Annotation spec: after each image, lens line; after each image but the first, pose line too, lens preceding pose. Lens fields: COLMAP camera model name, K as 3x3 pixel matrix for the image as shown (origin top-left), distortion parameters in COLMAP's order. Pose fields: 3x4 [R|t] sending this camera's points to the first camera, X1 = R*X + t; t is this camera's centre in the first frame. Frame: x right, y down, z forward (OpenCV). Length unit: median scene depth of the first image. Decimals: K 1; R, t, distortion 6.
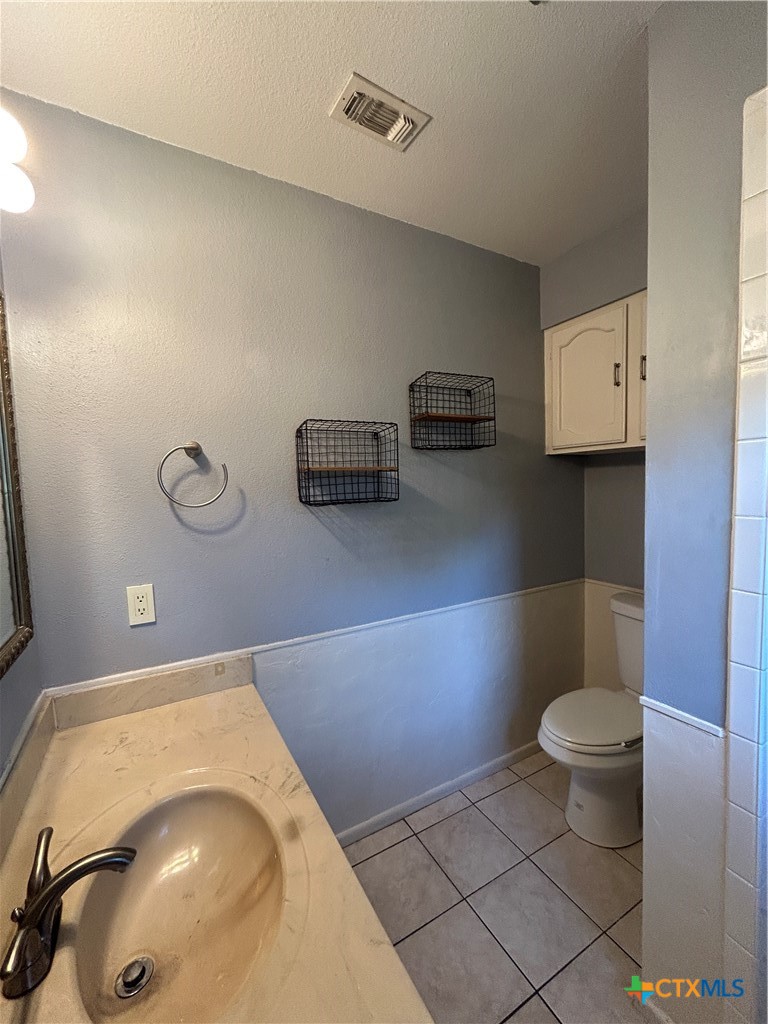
lens RADIAL K [[417.8, 0, 382.9], [0, 417.8, 511.7], [0, 0, 1]] dist [-0.003373, 0.001782]
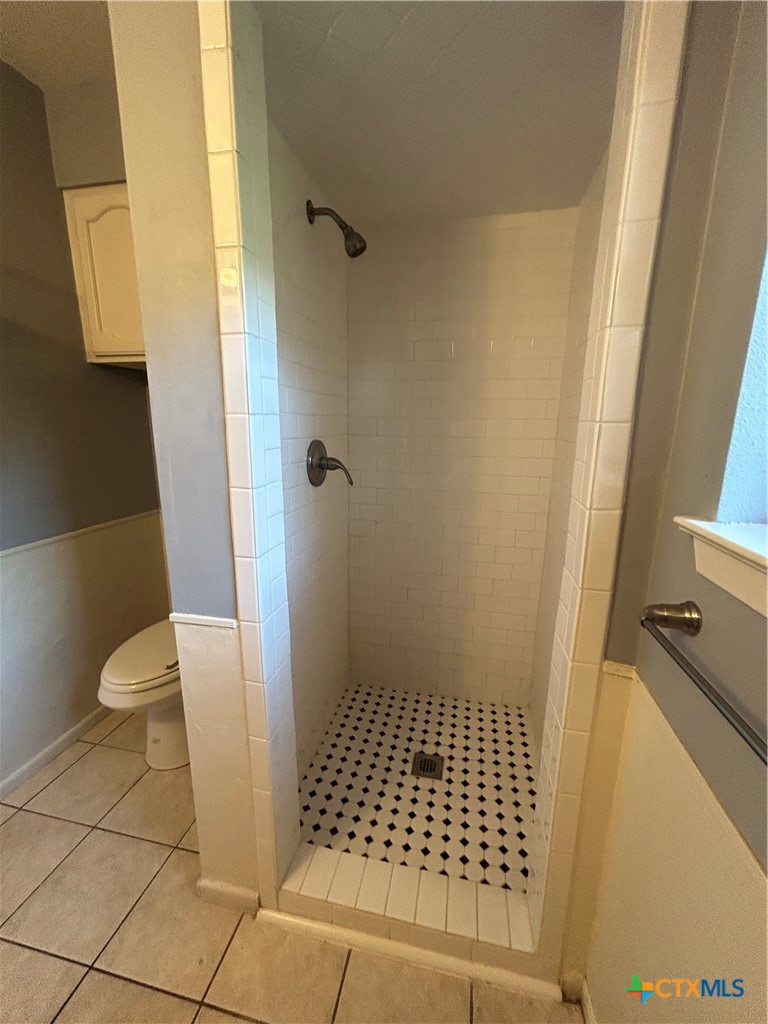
lens RADIAL K [[417.8, 0, 386.0], [0, 417.8, 513.3], [0, 0, 1]] dist [-0.003373, 0.001782]
pose [[0.656009, -0.125414, 0.744260, 0.213969], [0.019955, 0.988635, 0.149004, 0.069615], [-0.754489, -0.082896, 0.651056, 0.026947]]
